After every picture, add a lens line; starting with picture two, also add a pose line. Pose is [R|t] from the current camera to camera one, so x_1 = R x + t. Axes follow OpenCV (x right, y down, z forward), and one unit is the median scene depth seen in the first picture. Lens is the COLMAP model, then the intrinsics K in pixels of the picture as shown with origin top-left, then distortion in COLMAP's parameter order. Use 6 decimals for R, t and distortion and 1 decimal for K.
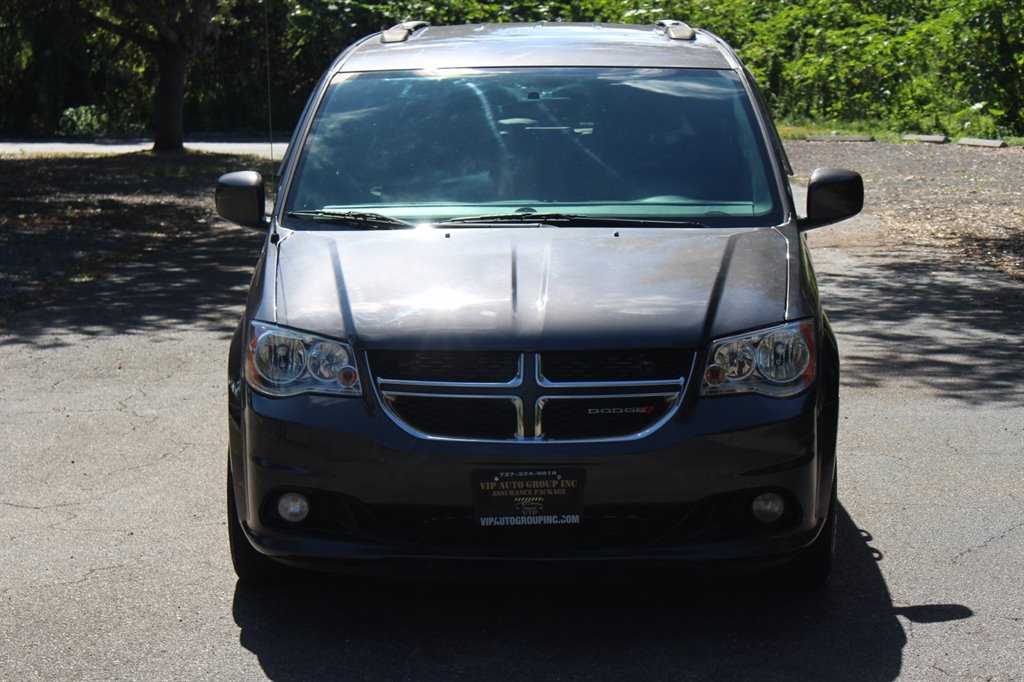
lens RADIAL K [[2346.9, 0, 514.8], [0, 2346.9, 361.4], [0, 0, 1]] dist [0.056348, 0.635517]
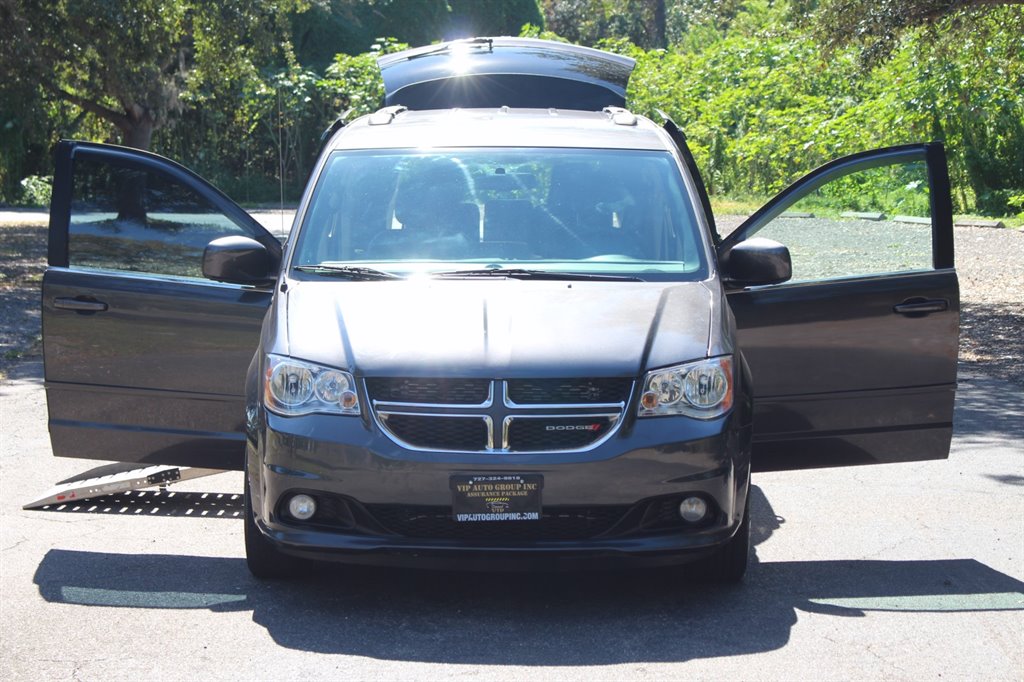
lens RADIAL K [[2346.9, 0, 514.8], [0, 2346.9, 361.4], [0, 0, 1]] dist [0.056348, 0.635517]
pose [[0.999707, 0.007525, 0.023020, -0.011643], [-0.006797, 0.999480, -0.031532, 0.021787], [-0.023245, 0.031366, 0.999238, -0.193280]]
